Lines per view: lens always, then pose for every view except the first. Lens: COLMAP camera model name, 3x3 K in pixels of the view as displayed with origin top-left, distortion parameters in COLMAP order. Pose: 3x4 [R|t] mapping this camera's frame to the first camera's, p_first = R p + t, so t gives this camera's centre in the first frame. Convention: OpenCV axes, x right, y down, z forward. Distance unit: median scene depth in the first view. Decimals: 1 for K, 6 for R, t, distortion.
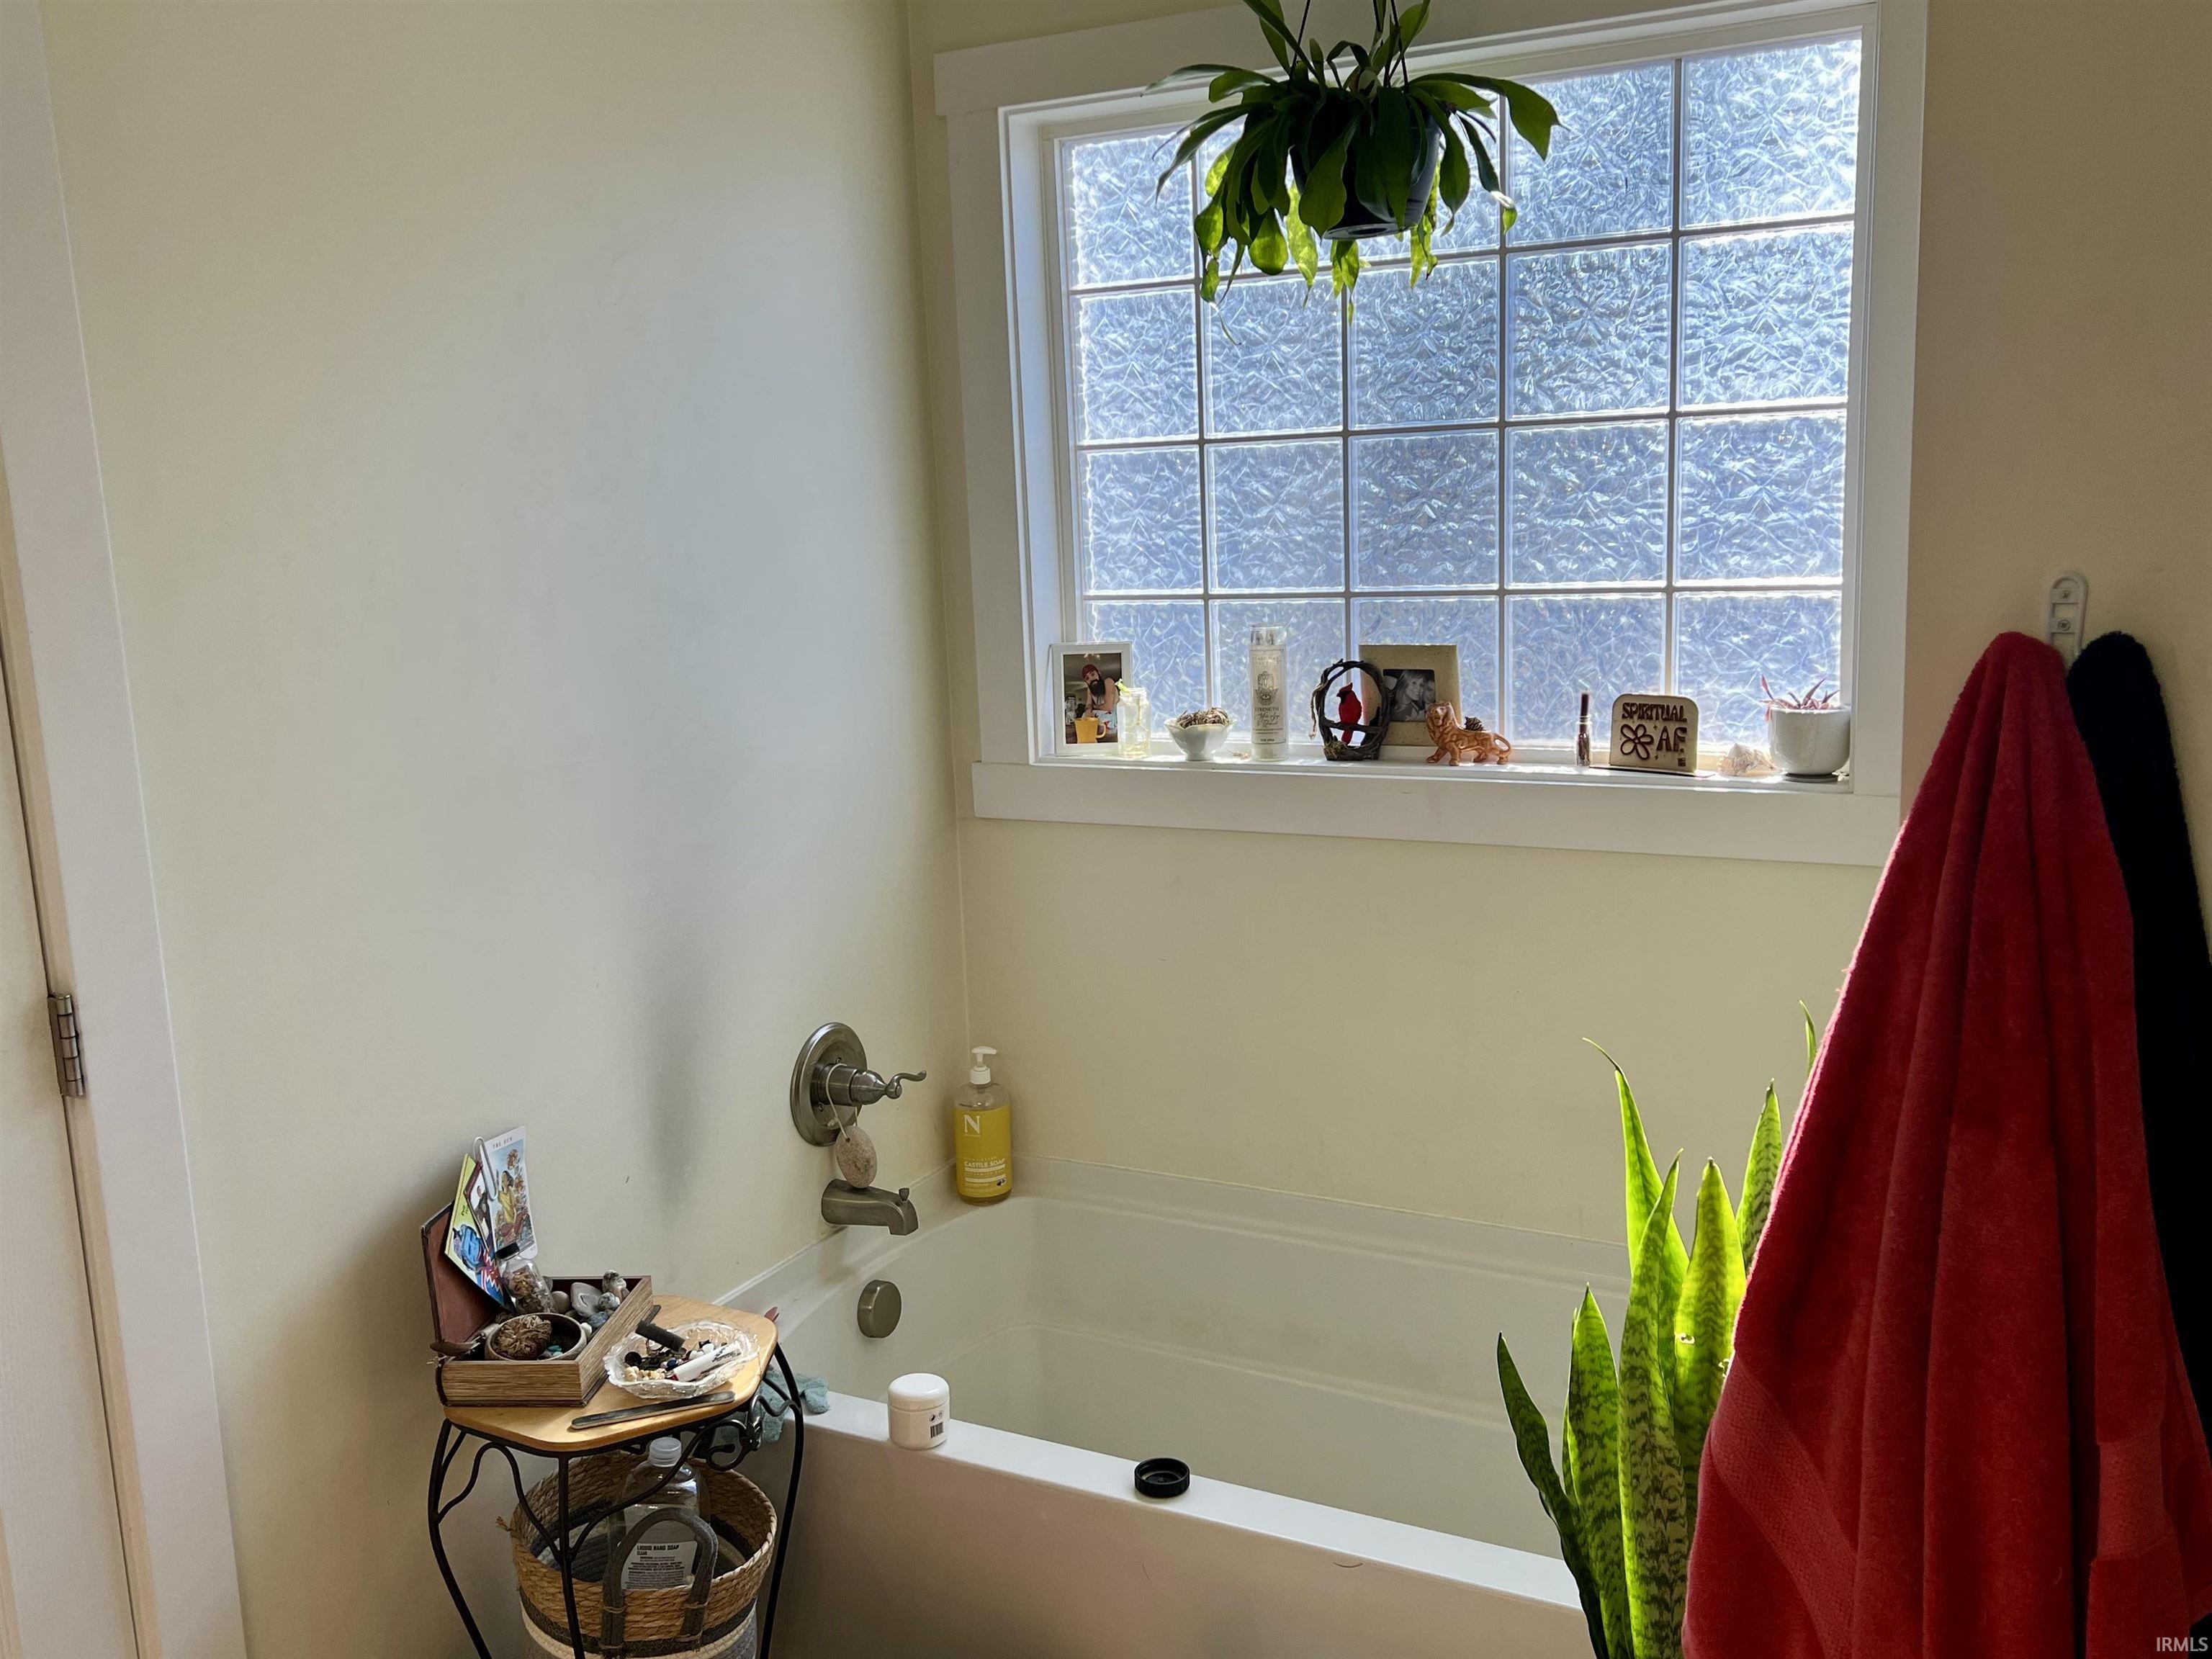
lens RADIAL K [[1873.0, 0, 1113.8], [0, 1873.0, 832.3], [0, 0, 1]] dist [0.054176, -0.028426]
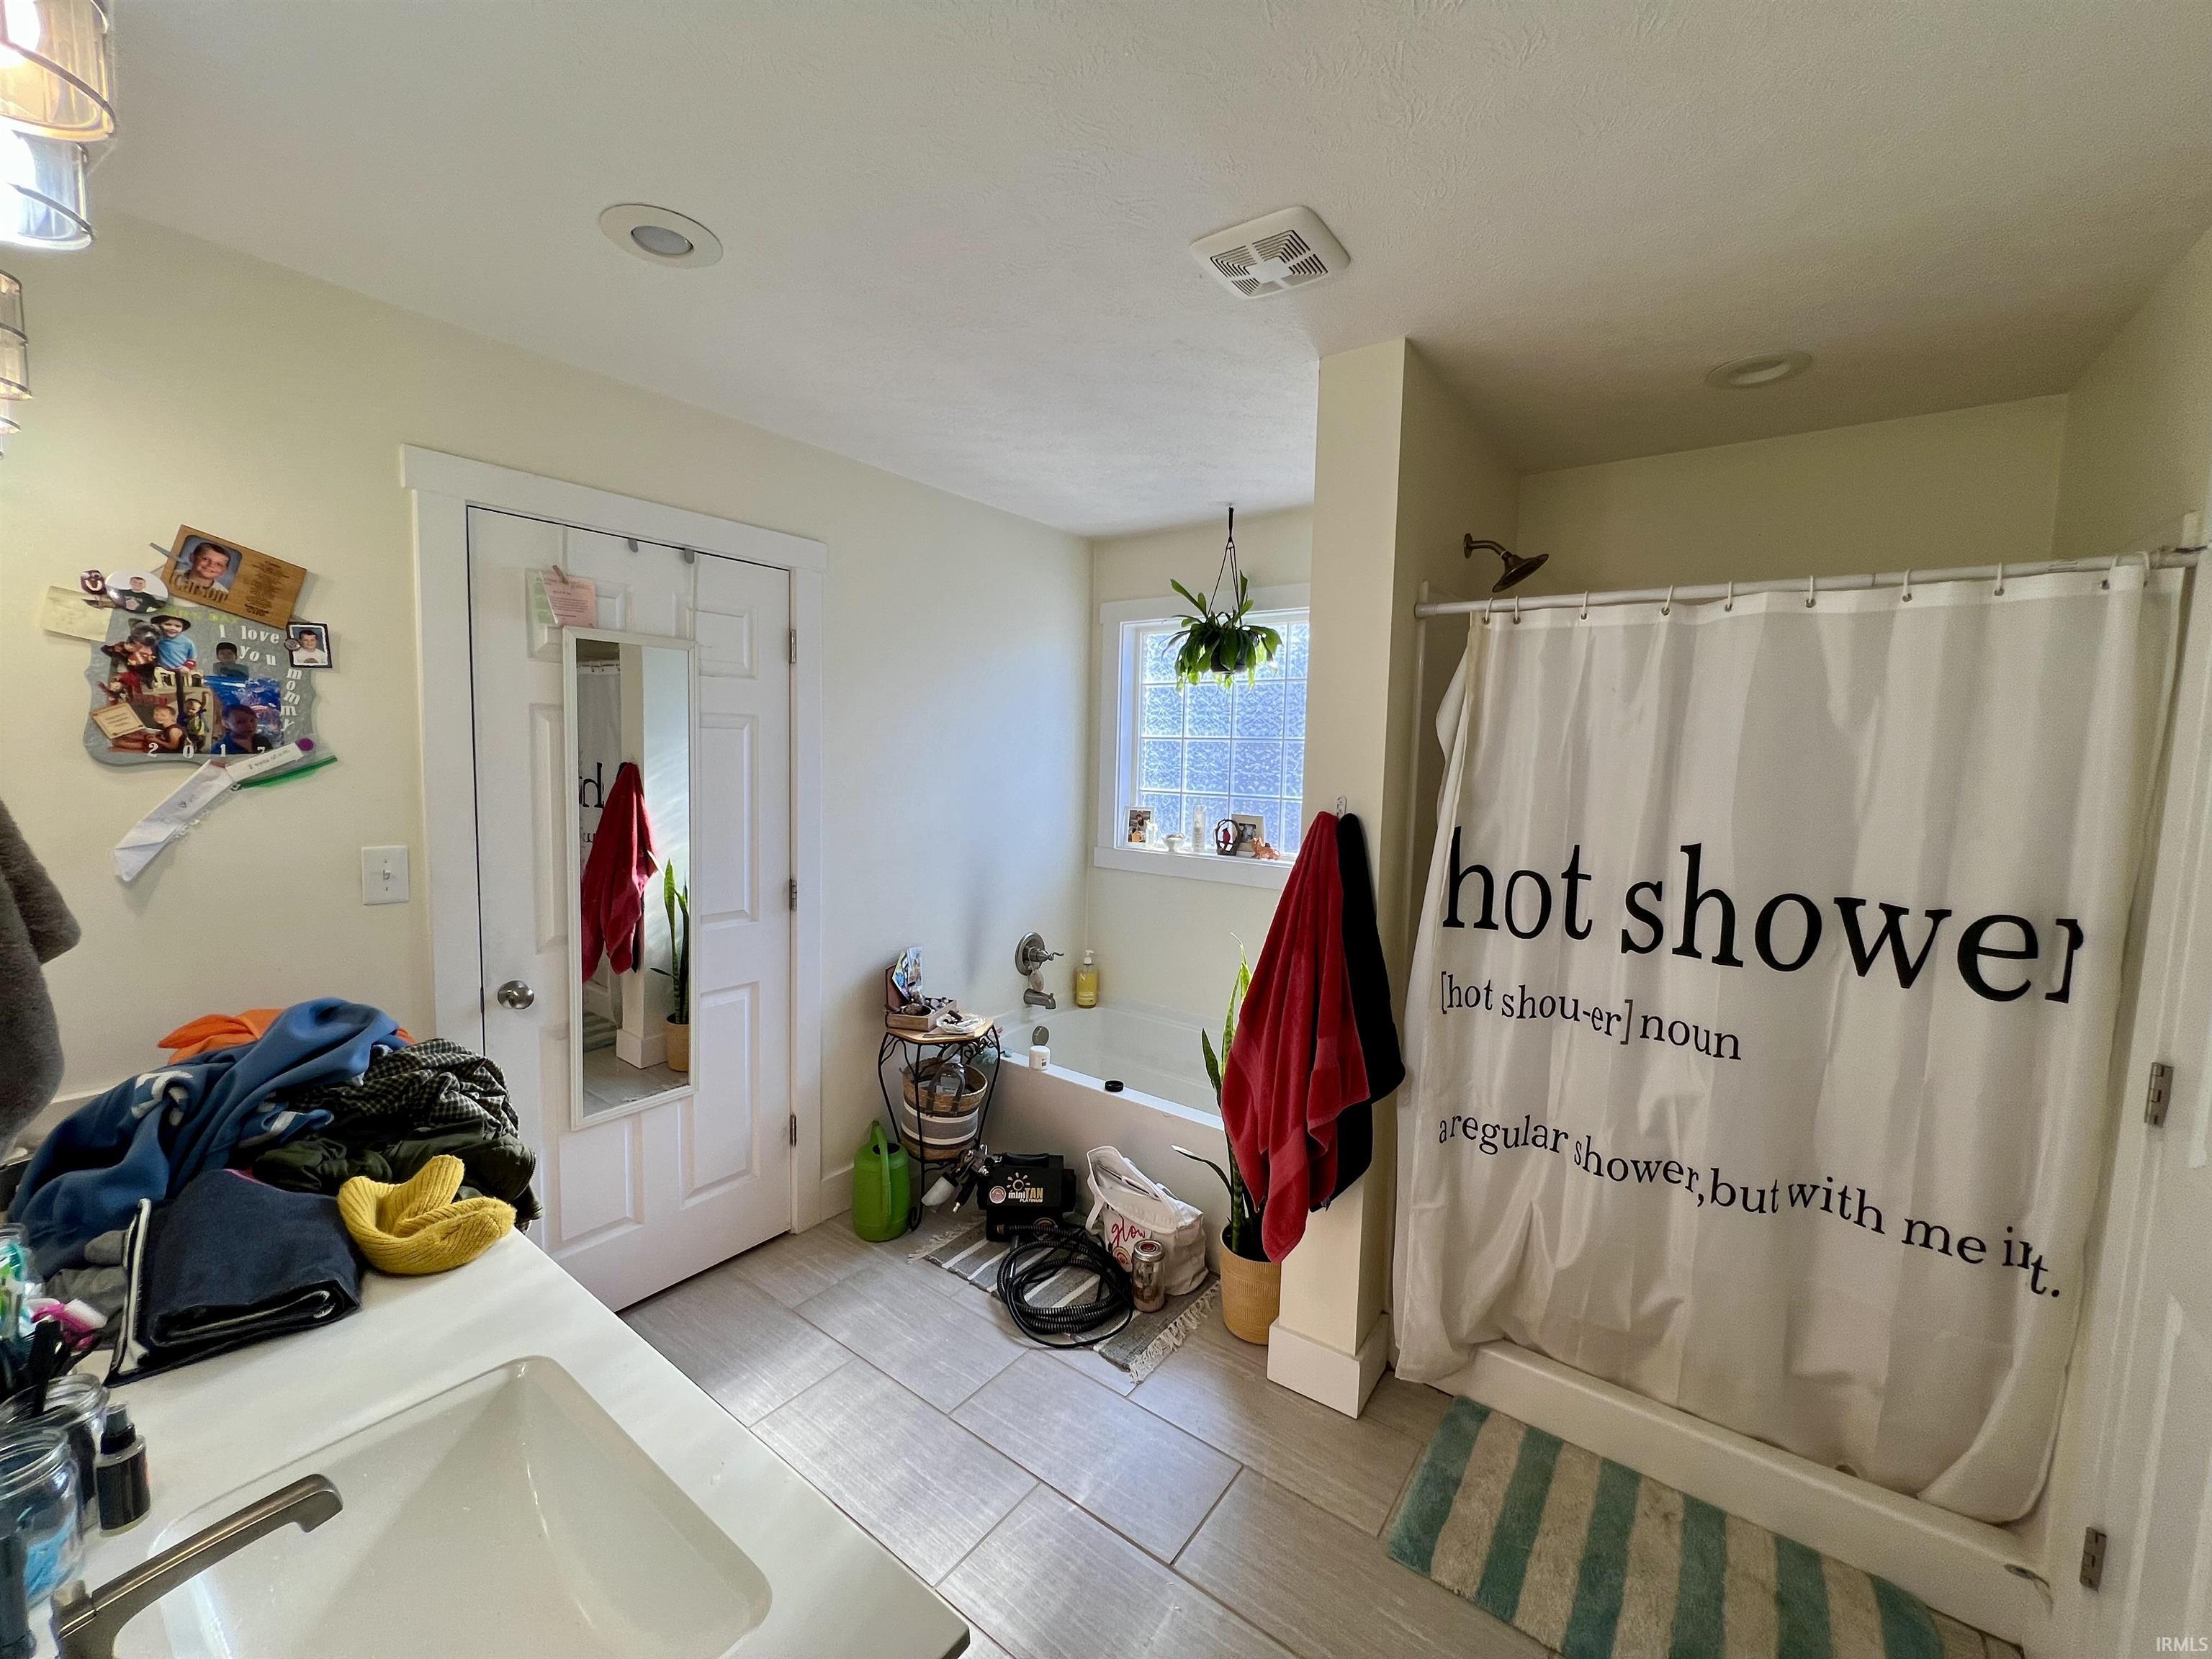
lens RADIAL K [[880.3, 0, 1095.9], [0, 880.3, 828.3], [0, 0, 1]] dist [-0.002617, 0.001185]
pose [[0.982547, 0.078375, -0.168698, 0.159262], [-0.092997, 0.992400, -0.080589, 0.045600], [0.161100, 0.094871, 0.982368, -0.315021]]
